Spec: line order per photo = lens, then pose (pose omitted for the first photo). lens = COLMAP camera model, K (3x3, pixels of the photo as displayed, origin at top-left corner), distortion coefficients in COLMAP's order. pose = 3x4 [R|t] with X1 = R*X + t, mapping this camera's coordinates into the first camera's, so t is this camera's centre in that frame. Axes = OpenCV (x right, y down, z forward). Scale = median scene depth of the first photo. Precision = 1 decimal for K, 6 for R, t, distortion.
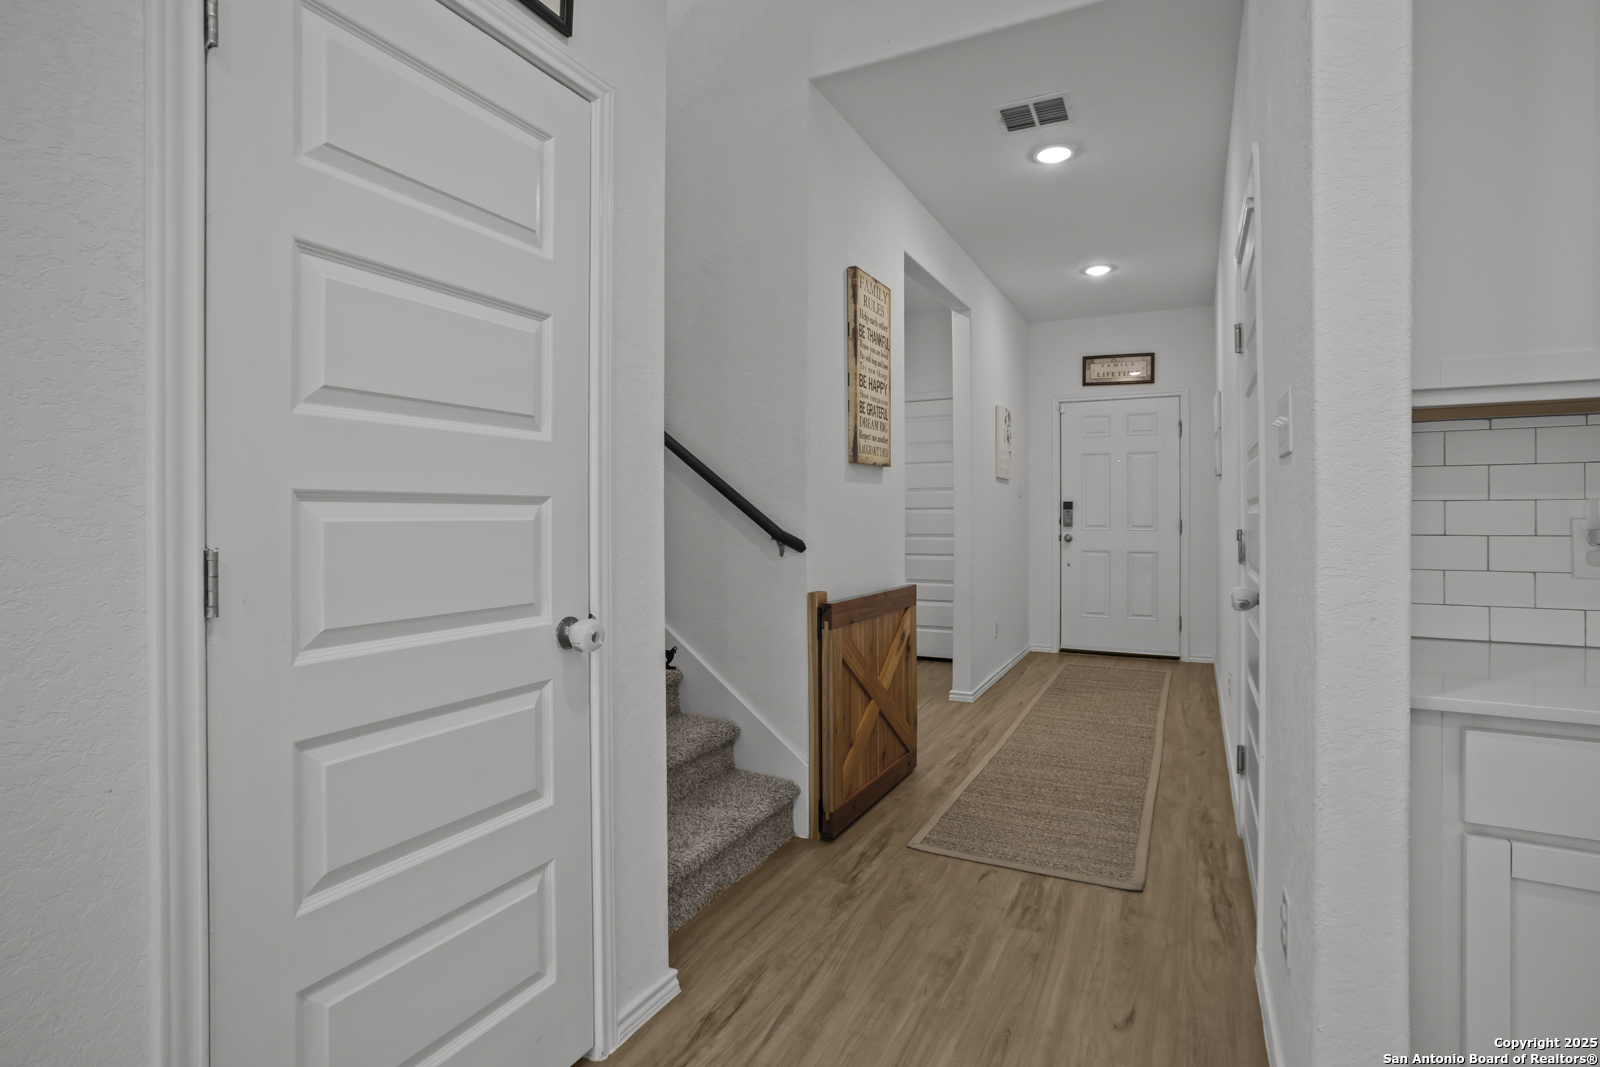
lens RADIAL K [[770.8, 0, 809.7], [0, 770.8, 532.1], [0, 0, 1]] dist [0.006359, 0.003034]
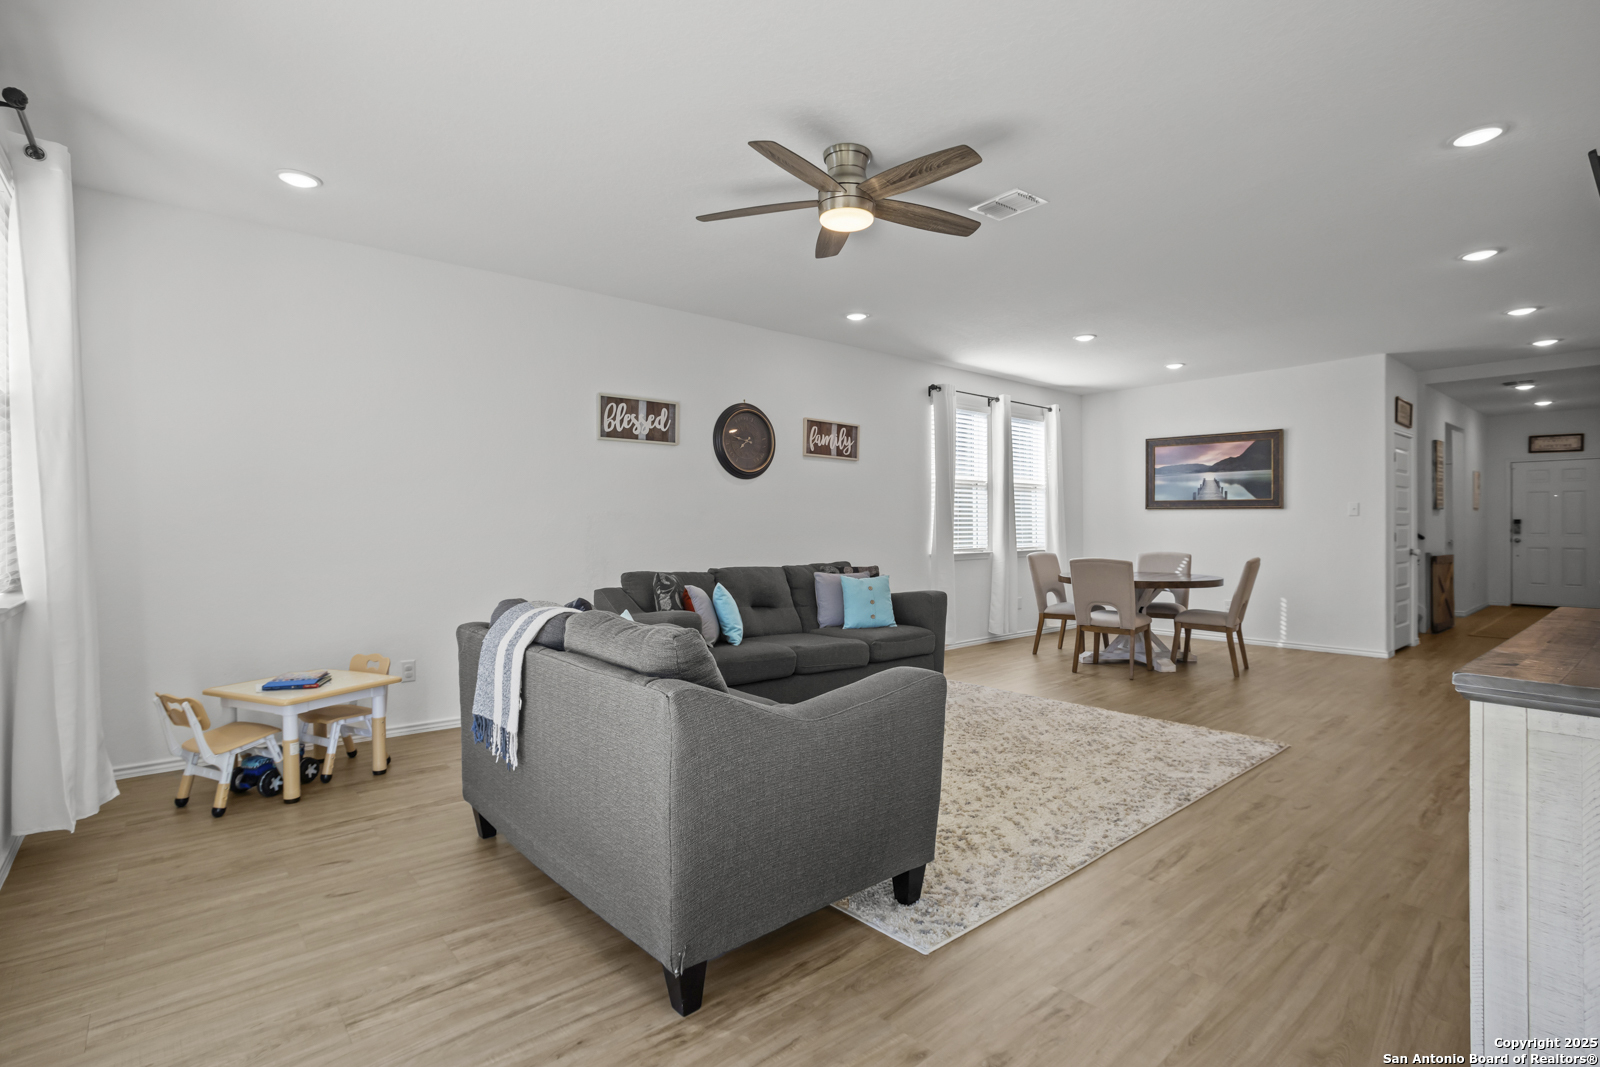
lens RADIAL K [[770.8, 0, 800.4], [0, 770.8, 539.6], [0, 0, 1]] dist [0.006359, 0.003034]
pose [[0.926488, 0.010331, -0.376183, -0.515203], [-0.010864, 0.999941, 0.000704, 0.022604], [0.376168, 0.003435, 0.926545, -1.260710]]
